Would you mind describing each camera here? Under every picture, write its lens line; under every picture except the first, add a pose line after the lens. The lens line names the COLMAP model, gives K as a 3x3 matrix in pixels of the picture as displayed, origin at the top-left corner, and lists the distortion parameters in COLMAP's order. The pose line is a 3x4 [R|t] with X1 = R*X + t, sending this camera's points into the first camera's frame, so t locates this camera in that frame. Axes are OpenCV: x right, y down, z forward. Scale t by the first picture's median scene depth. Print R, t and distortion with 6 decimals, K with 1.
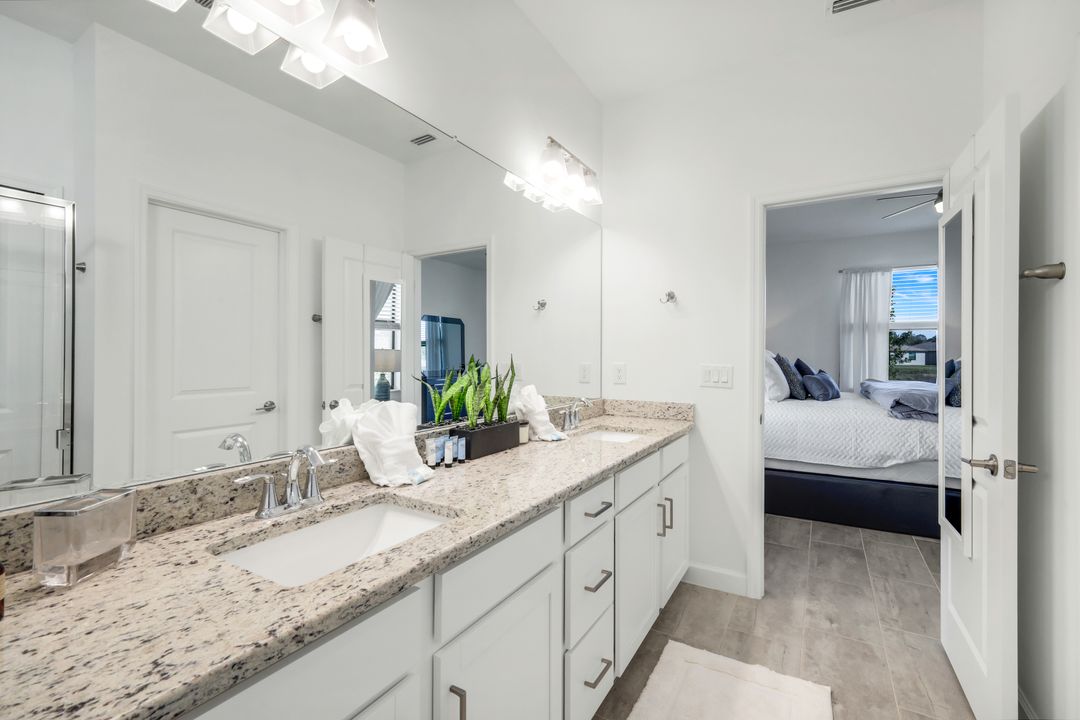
lens RADIAL K [[477.6, 0, 542.0], [0, 477.6, 355.4], [0, 0, 1]] dist [0.005894, -0.000490]
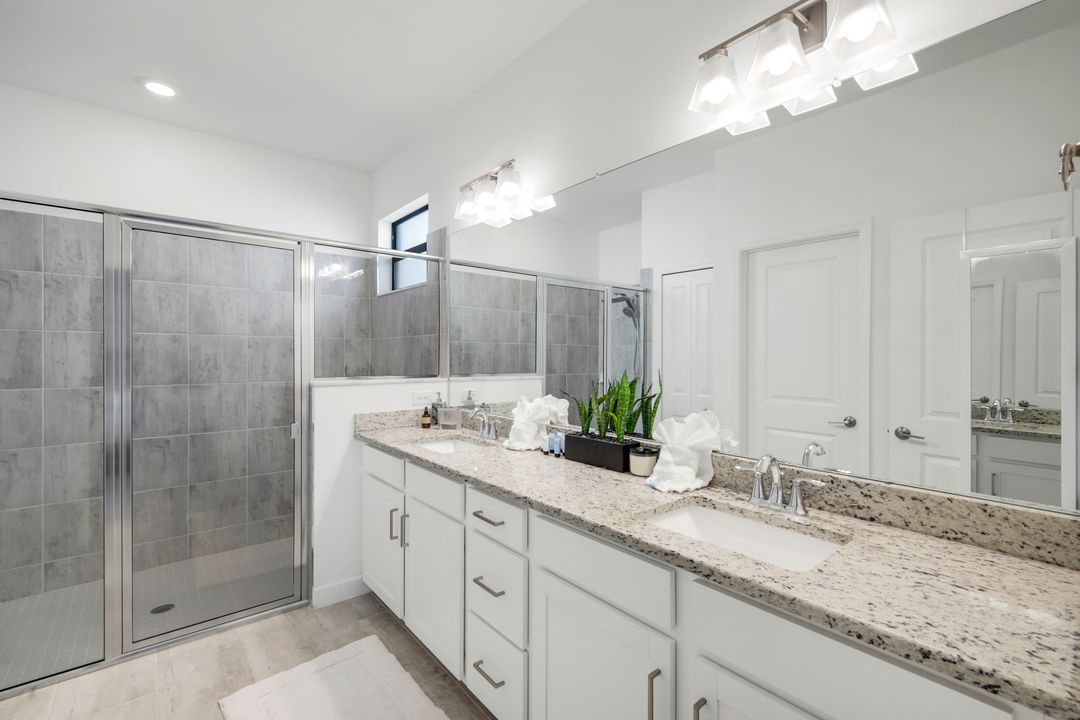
lens RADIAL K [[486.1, 0, 540.3], [0, 486.1, 357.4], [0, 0, 1]] dist [-0.000100, -0.001295]
pose [[-0.343763, -0.004211, -0.939047, 0.871682], [-0.008690, 0.999961, -0.001303, -0.024579], [0.939016, 0.007712, -0.343787, 1.182051]]
